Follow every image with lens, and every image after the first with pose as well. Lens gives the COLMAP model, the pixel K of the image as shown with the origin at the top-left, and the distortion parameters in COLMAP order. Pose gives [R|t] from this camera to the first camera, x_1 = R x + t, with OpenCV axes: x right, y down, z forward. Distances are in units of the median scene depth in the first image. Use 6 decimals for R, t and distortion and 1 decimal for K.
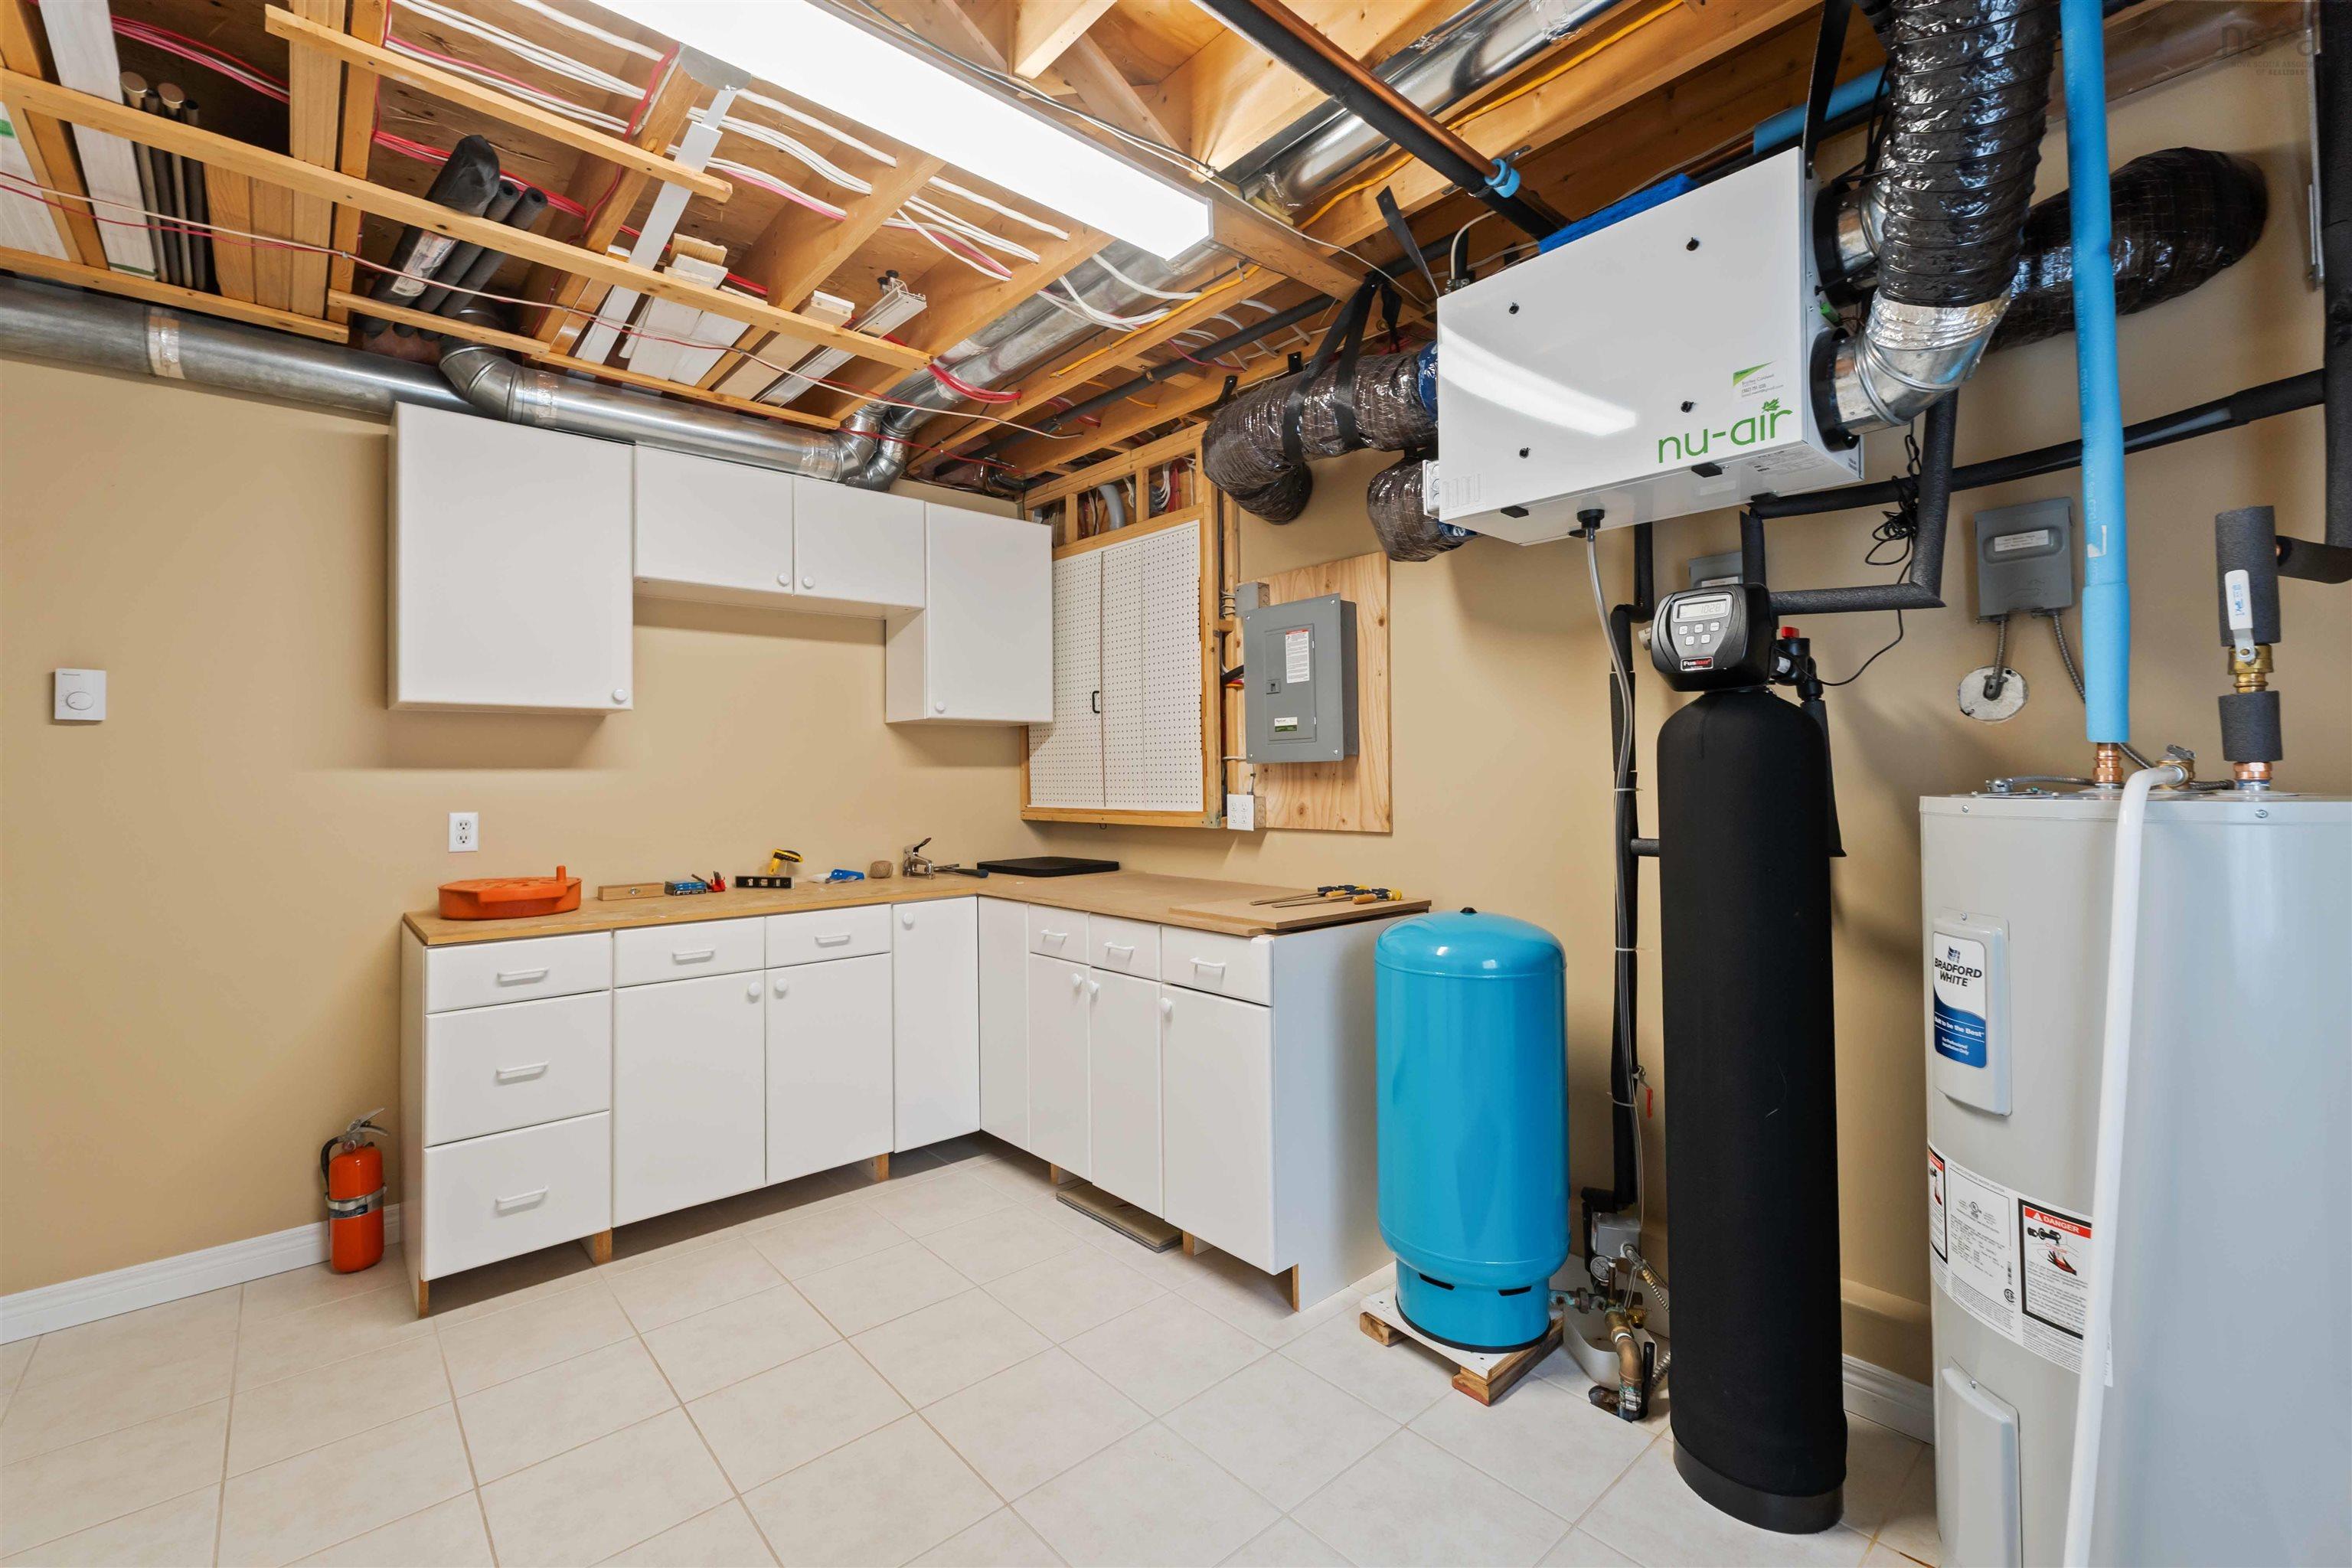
lens RADIAL K [[1002.5, 0, 1173.6], [0, 1002.5, 765.4], [0, 0, 1]] dist [0.001558, -0.000302]
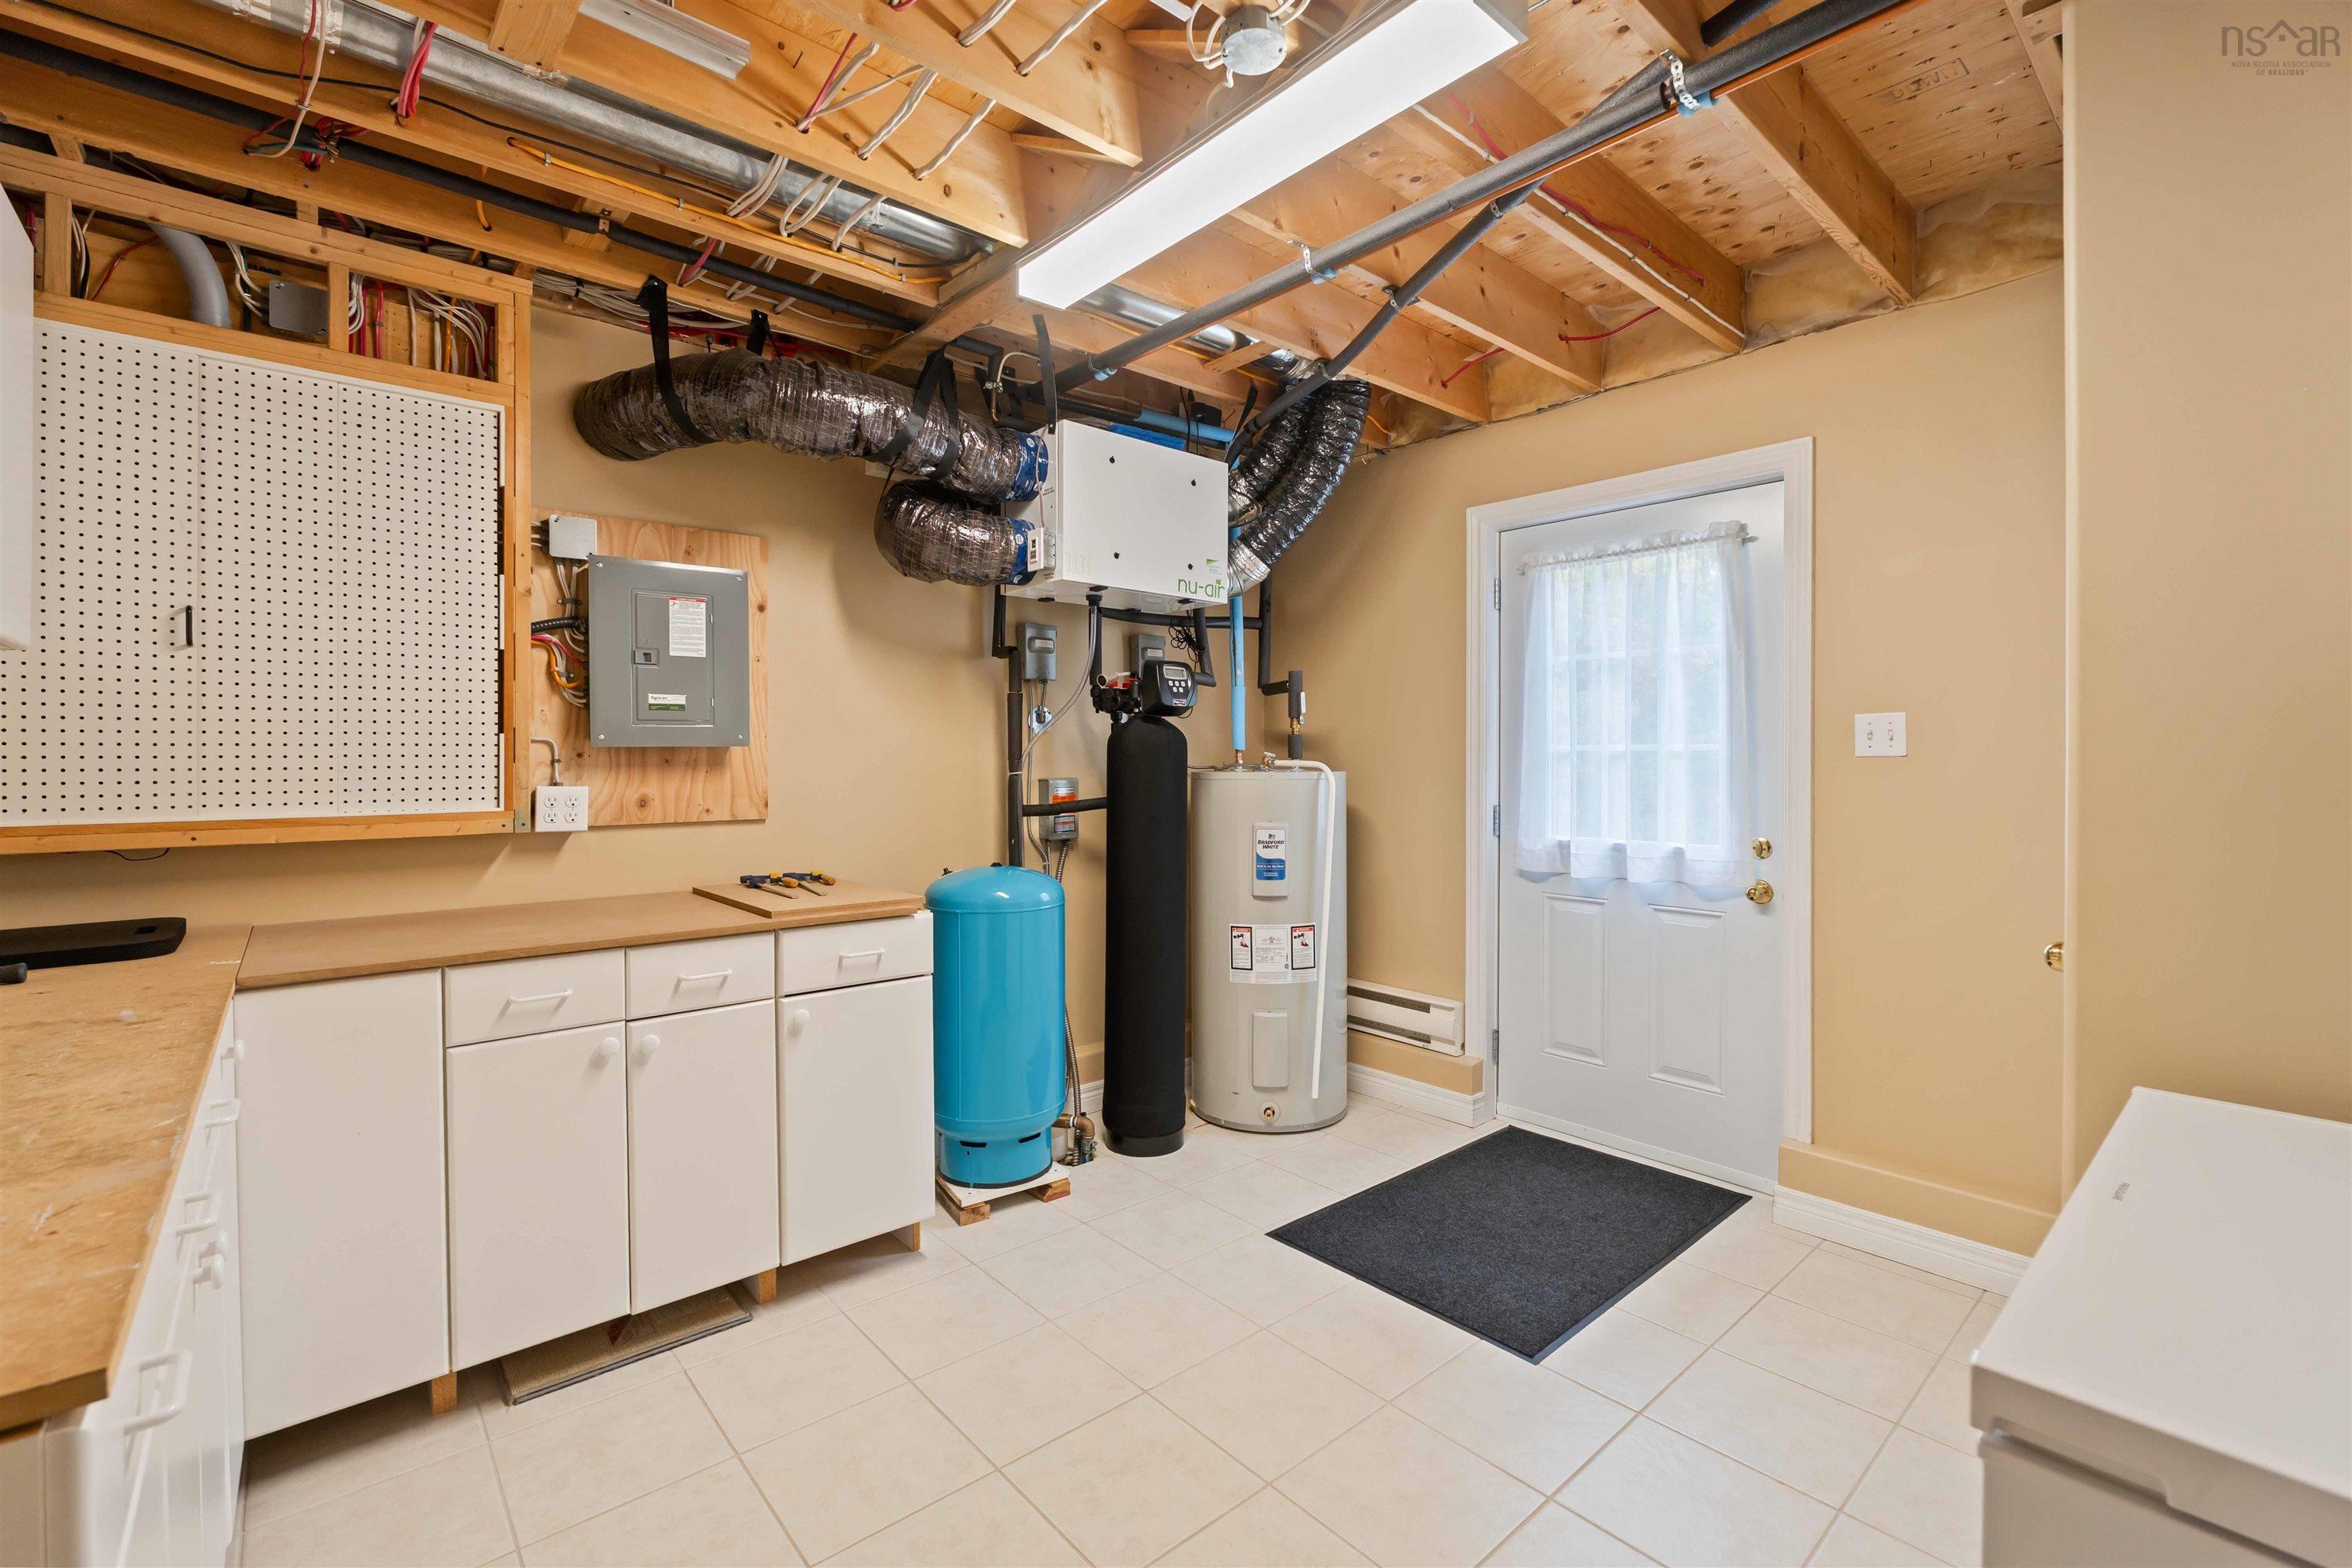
lens RADIAL K [[1002.5, 0, 1171.8], [0, 1002.5, 777.9], [0, 0, 1]] dist [0.001558, -0.000302]
pose [[0.010417, -0.008253, 0.999912, -0.755772], [-0.009270, 0.999922, 0.008350, 0.012830], [-0.999903, -0.009356, 0.010340, 0.556101]]
